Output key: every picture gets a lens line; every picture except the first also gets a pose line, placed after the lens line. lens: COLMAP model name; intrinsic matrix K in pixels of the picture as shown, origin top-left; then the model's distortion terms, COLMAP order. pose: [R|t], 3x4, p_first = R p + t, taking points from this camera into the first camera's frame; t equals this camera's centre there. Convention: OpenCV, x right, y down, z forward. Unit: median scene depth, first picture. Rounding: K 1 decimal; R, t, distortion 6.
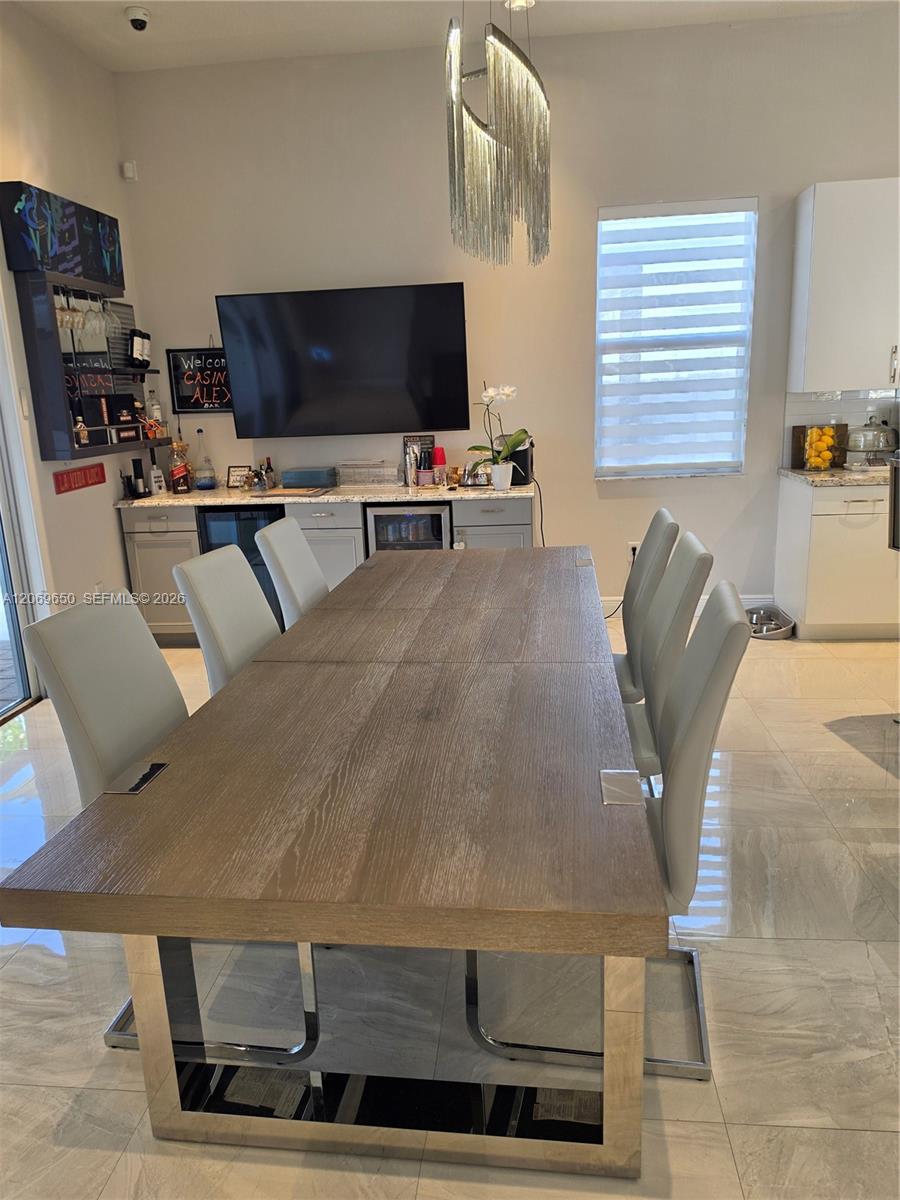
lens RADIAL K [[832.5, 0, 445.5], [0, 832.5, 604.1], [0, 0, 1]] dist [0.075512, -0.098320]
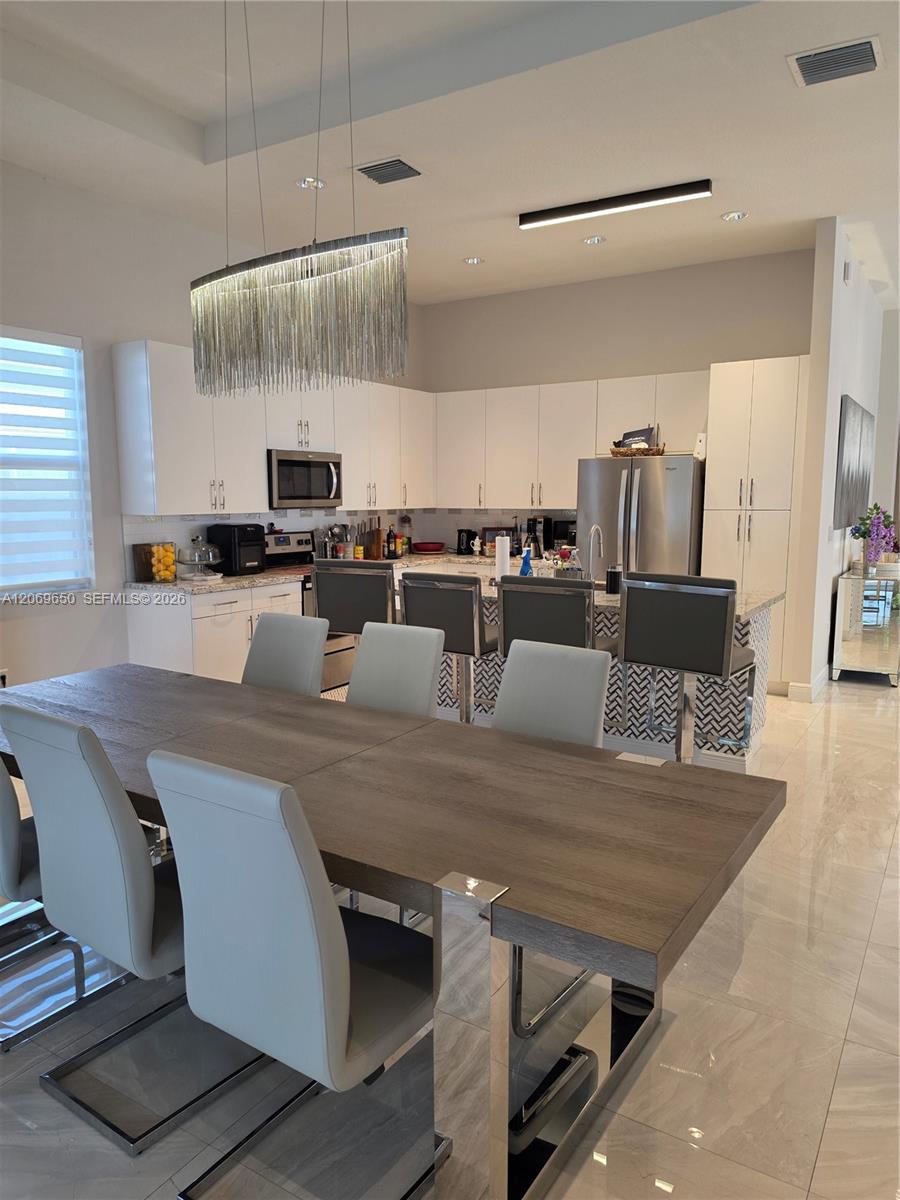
lens RADIAL K [[832.5, 0, 447.7], [0, 832.5, 604.1], [0, 0, 1]] dist [0.075512, -0.098320]
pose [[0.438976, -0.081080, 0.894833, -0.393960], [0.210490, 0.977486, -0.014691, -0.032048], [-0.873495, 0.194802, 0.446159, 0.165294]]
